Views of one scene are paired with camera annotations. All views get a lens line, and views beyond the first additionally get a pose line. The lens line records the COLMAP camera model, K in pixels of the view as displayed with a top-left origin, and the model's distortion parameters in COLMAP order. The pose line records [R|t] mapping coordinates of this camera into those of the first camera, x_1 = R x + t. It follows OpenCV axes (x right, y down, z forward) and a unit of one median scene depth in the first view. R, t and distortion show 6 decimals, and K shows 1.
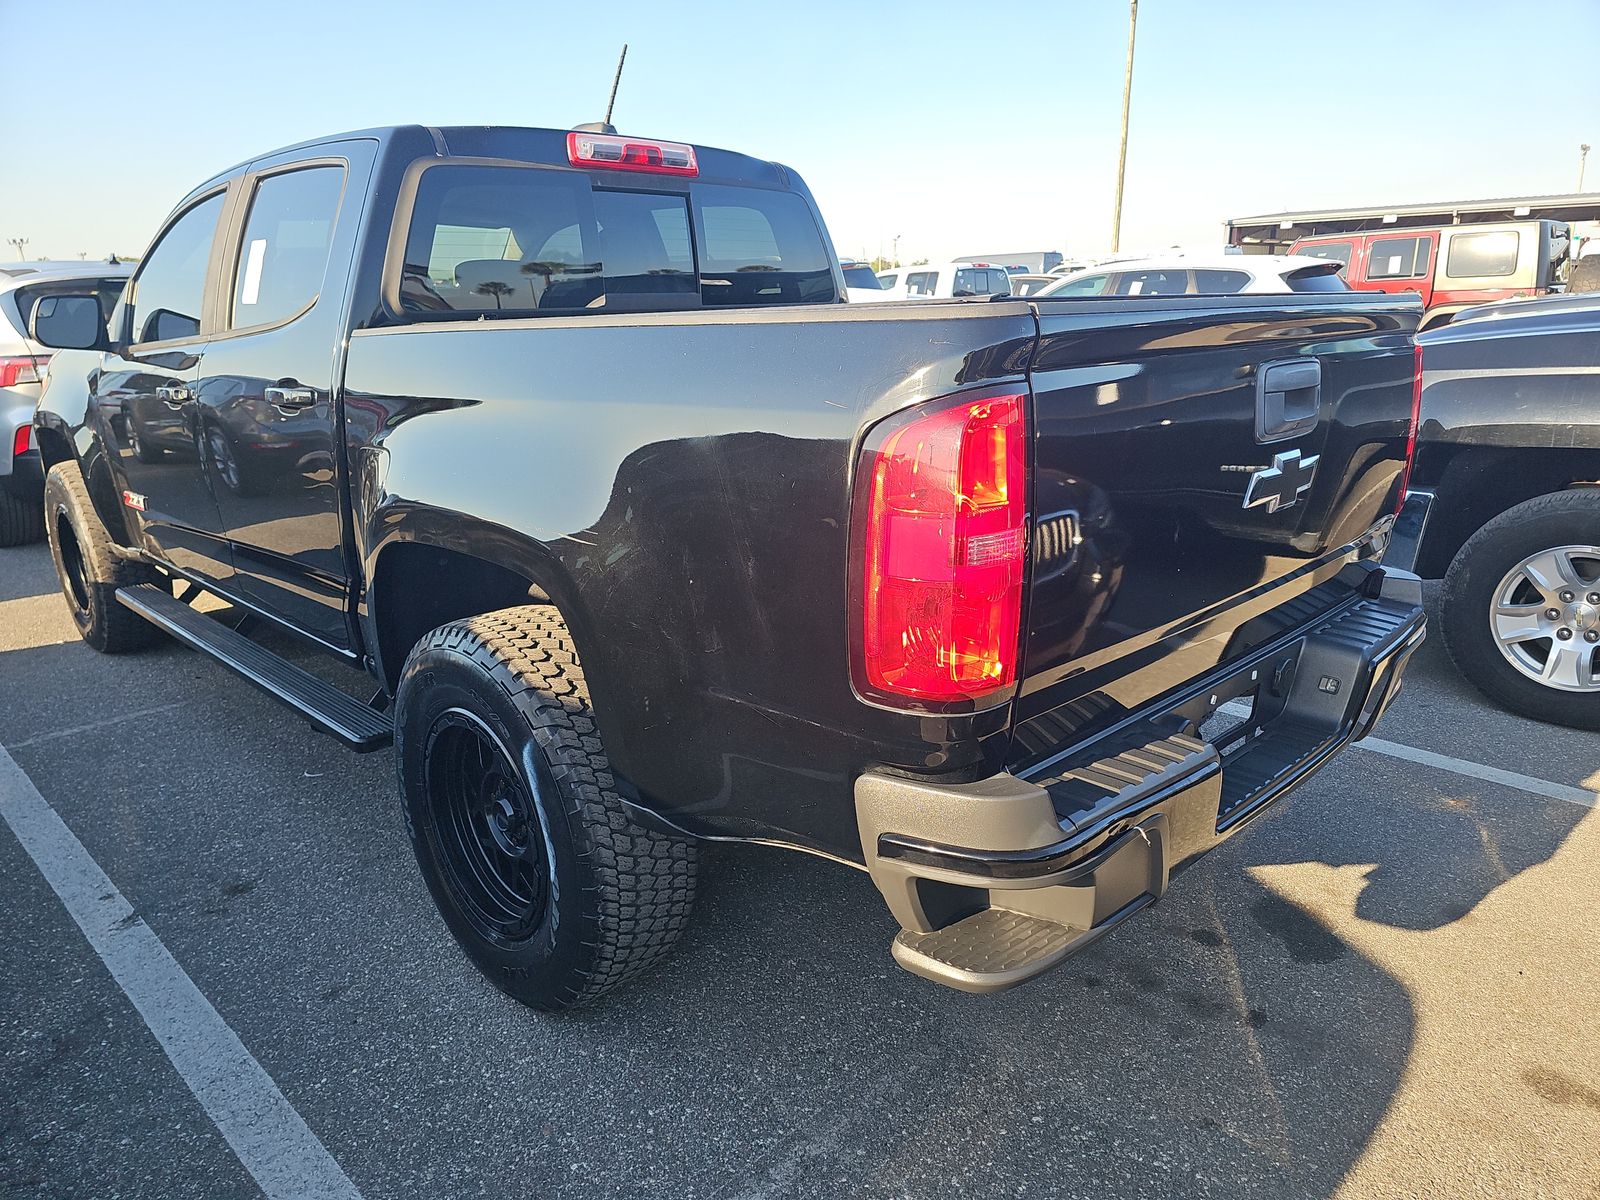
lens RADIAL K [[1081.9, 0, 800.0], [0, 1081.9, 600.0], [0, 0, 1]] dist [-0.010249, -0.001977]
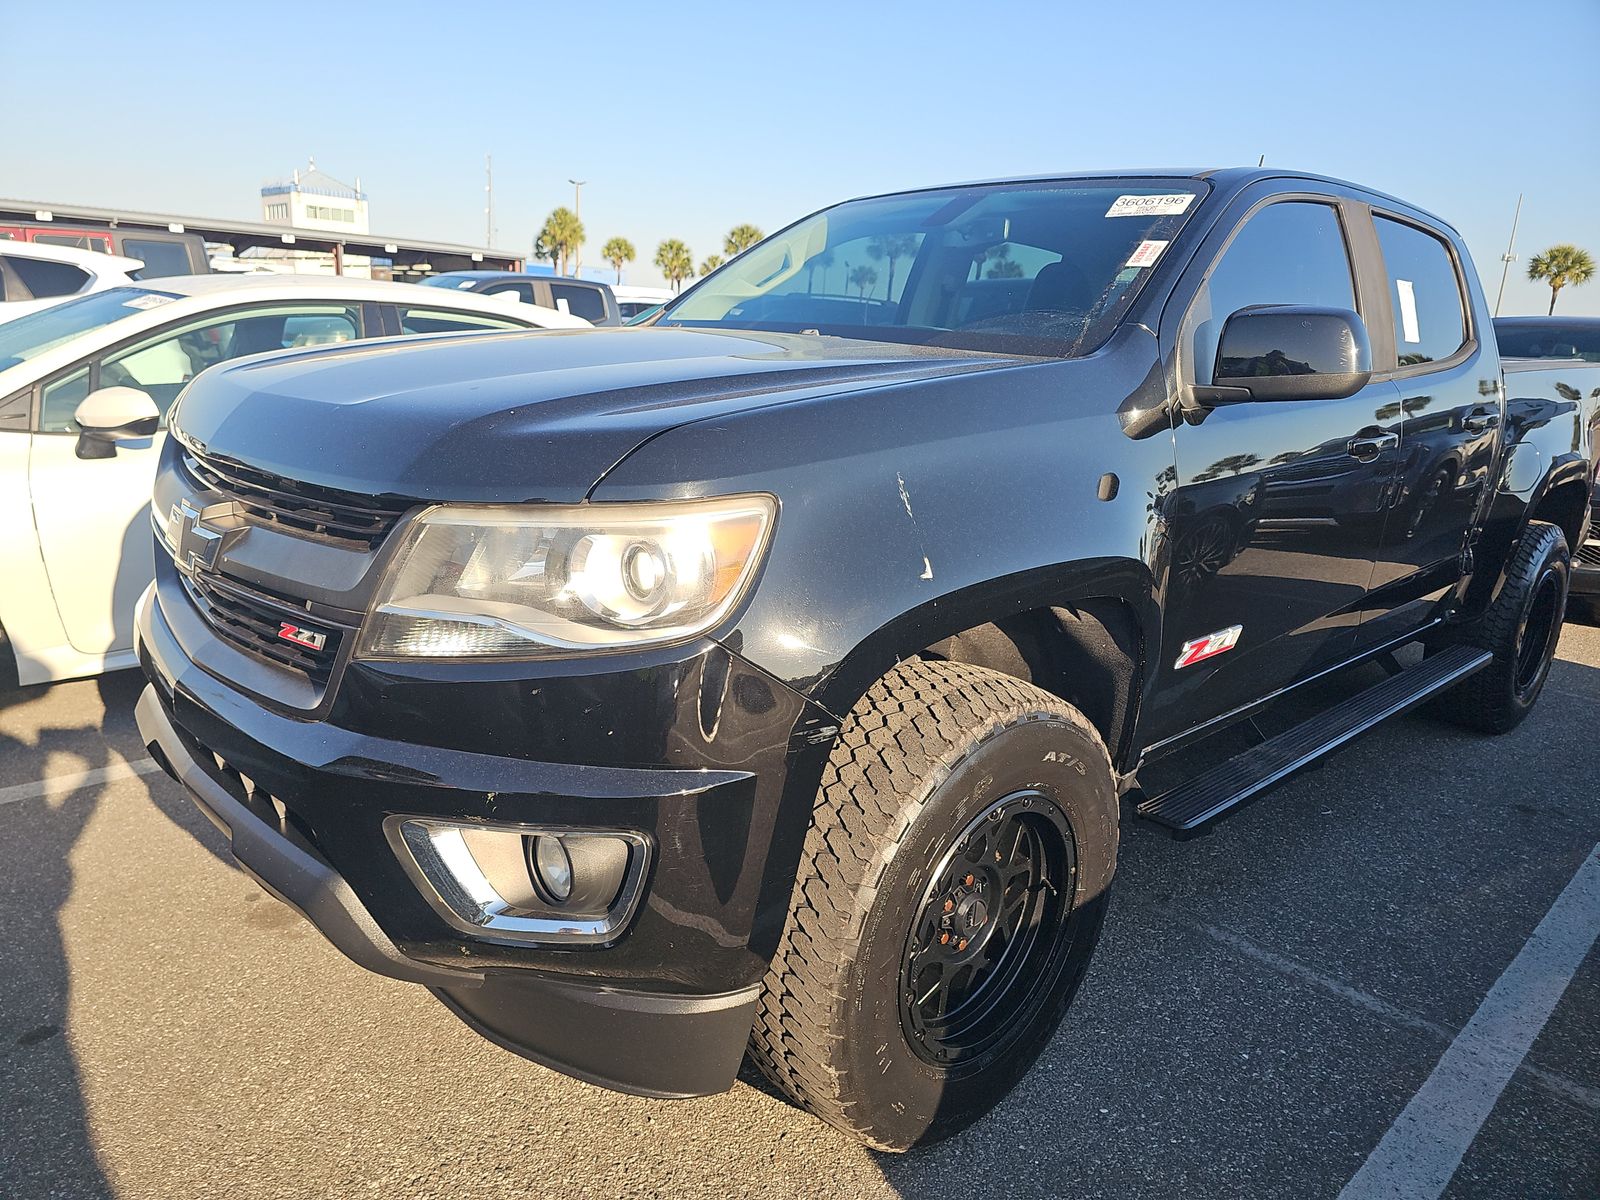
lens RADIAL K [[1104.1, 0, 800.0], [0, 1104.1, 600.0], [0, 0, 1]] dist [0.028875, -0.000059]
pose [[0.009230, -0.216947, 0.976140, -0.438816], [0.228432, 0.950826, 0.209161, -0.108071], [-0.973516, 0.221050, 0.058334, 0.423810]]
